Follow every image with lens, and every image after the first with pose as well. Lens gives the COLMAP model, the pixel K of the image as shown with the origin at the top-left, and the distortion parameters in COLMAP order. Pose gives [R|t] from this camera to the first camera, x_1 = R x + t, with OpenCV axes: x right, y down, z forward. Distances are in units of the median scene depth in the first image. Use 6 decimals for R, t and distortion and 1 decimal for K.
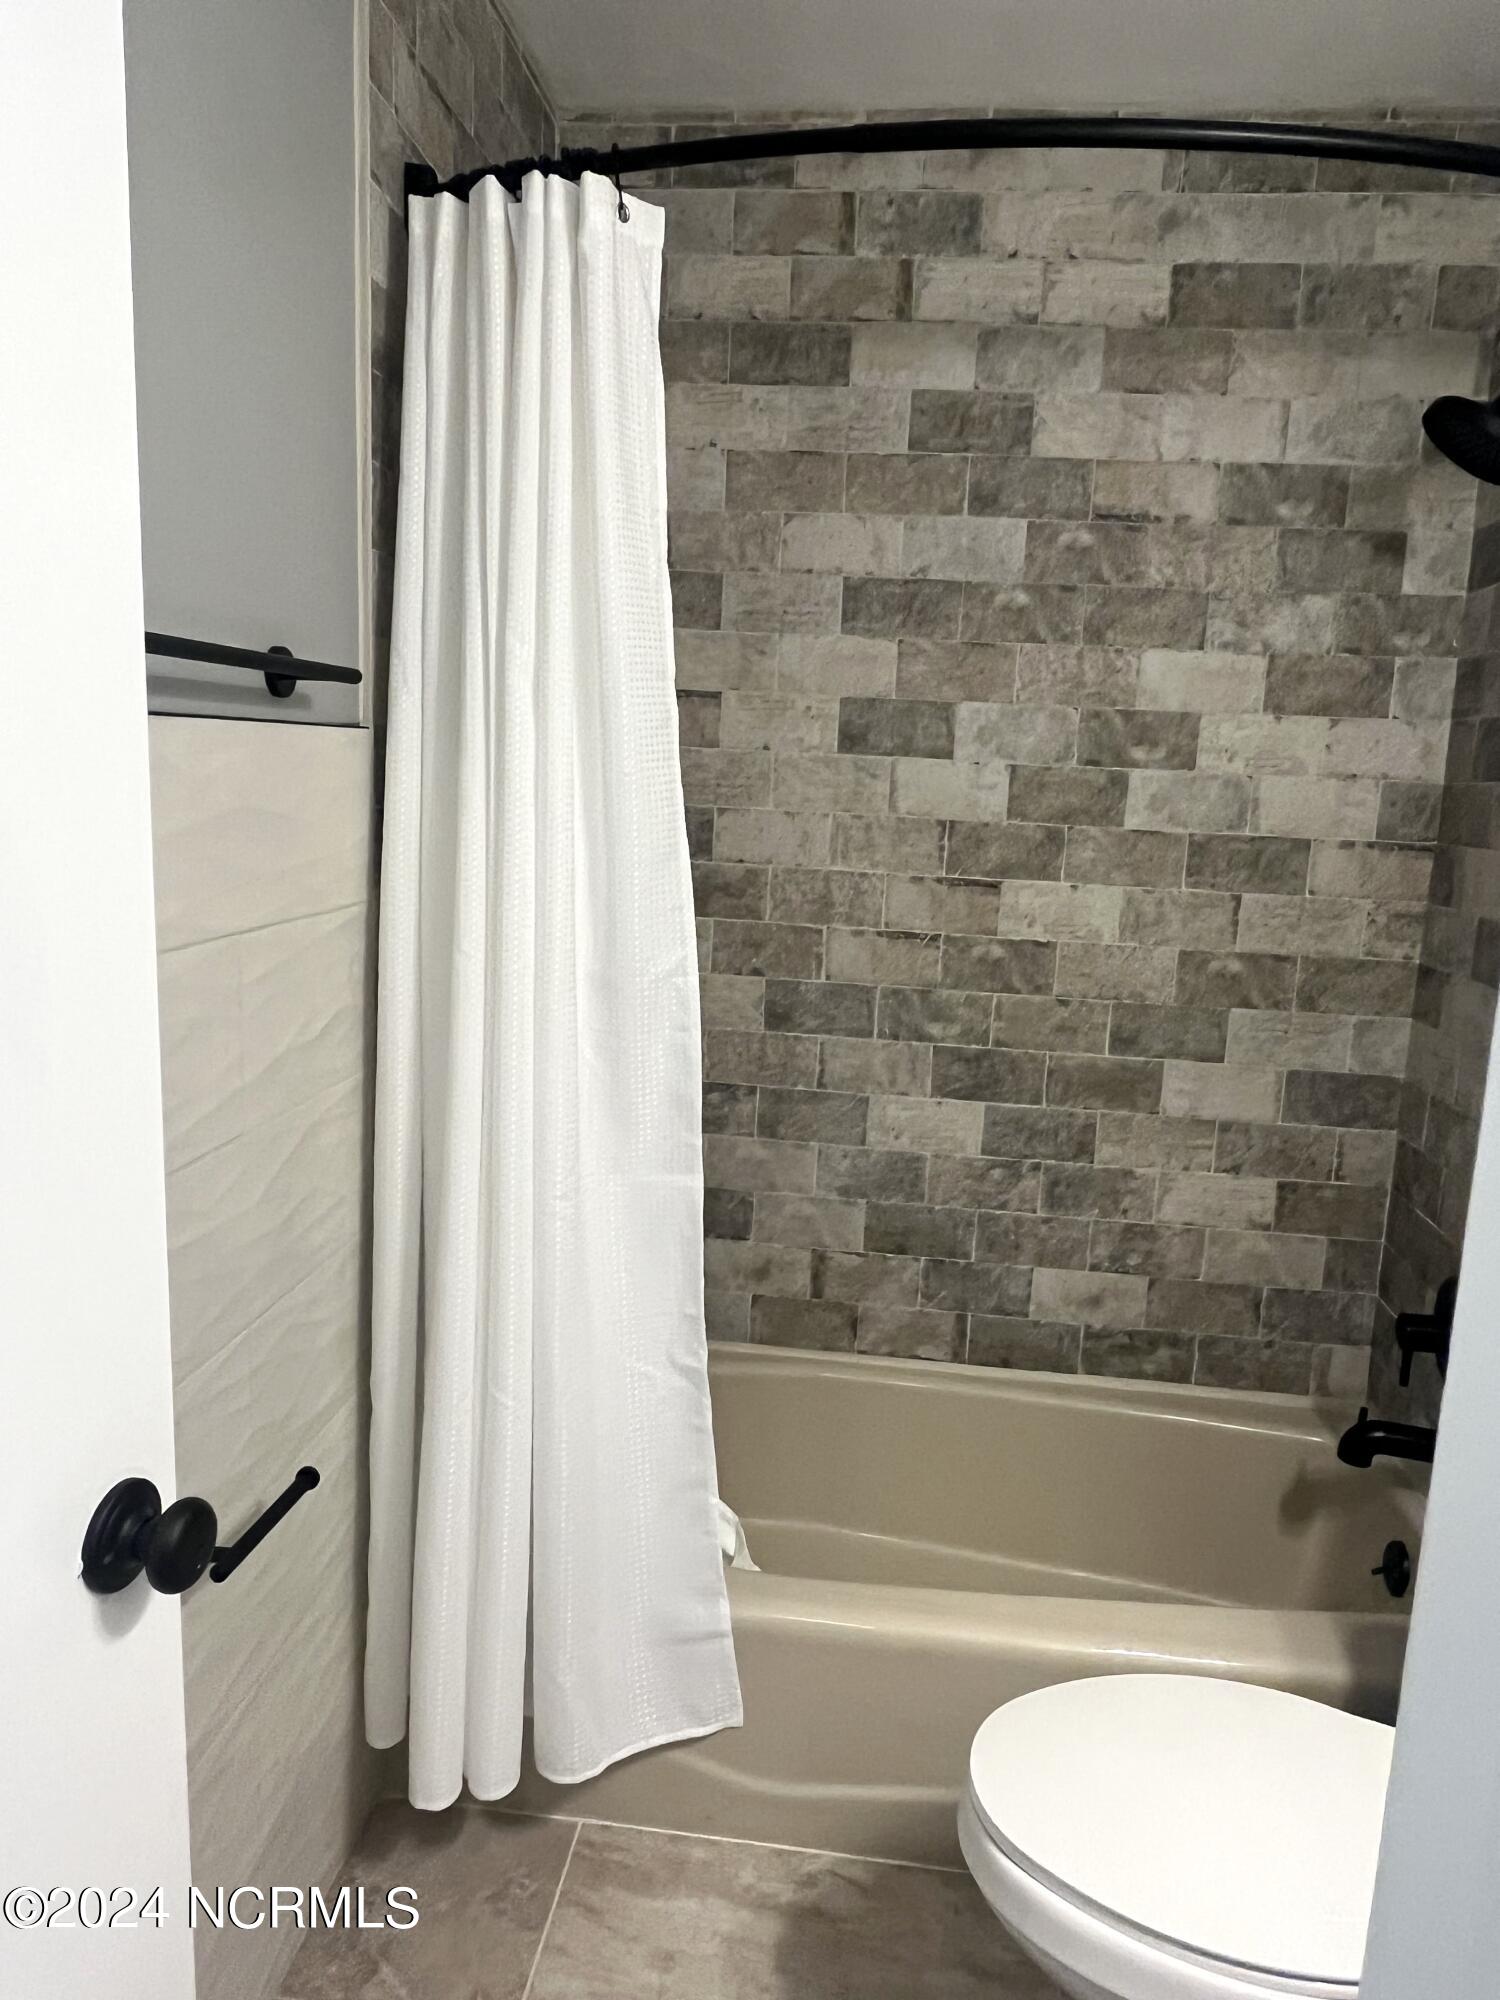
lens RADIAL K [[1293.2, 0, 752.1], [0, 1293.2, 1002.6], [0, 0, 1]] dist [0.002583, -0.002295]
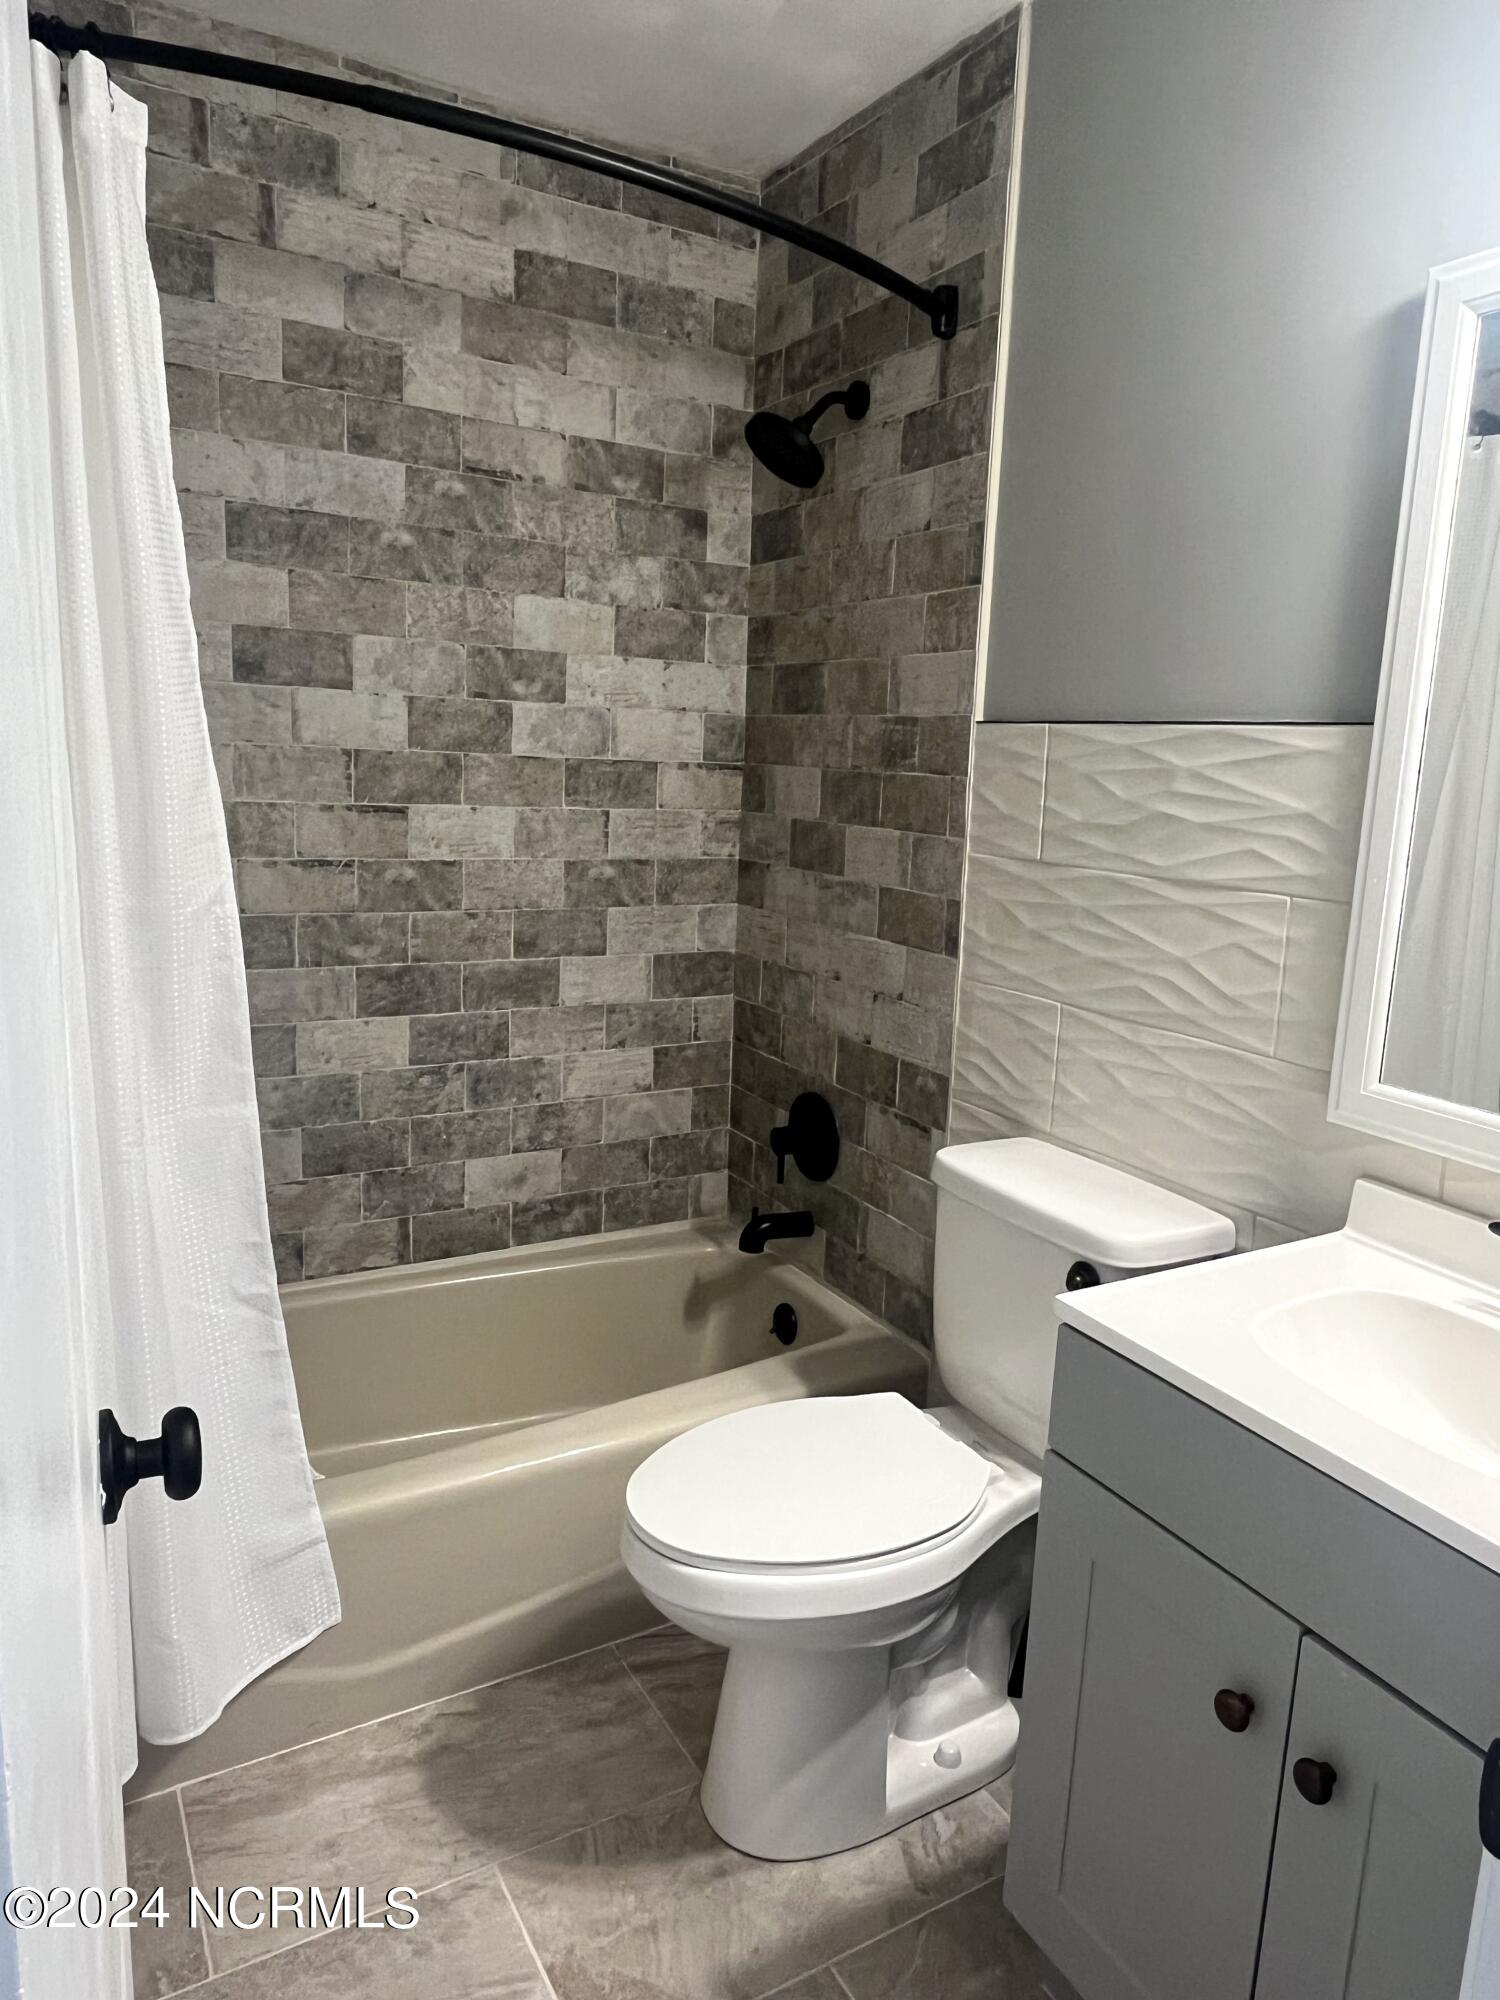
lens RADIAL K [[1293.2, 0, 748.1], [0, 1293.2, 995.6], [0, 0, 1]] dist [0.002583, -0.002295]
pose [[0.805056, -0.119980, 0.580938, -0.227381], [0.096990, 0.992776, 0.070627, 0.013297], [-0.585216, -0.000514, 0.810877, -0.028986]]
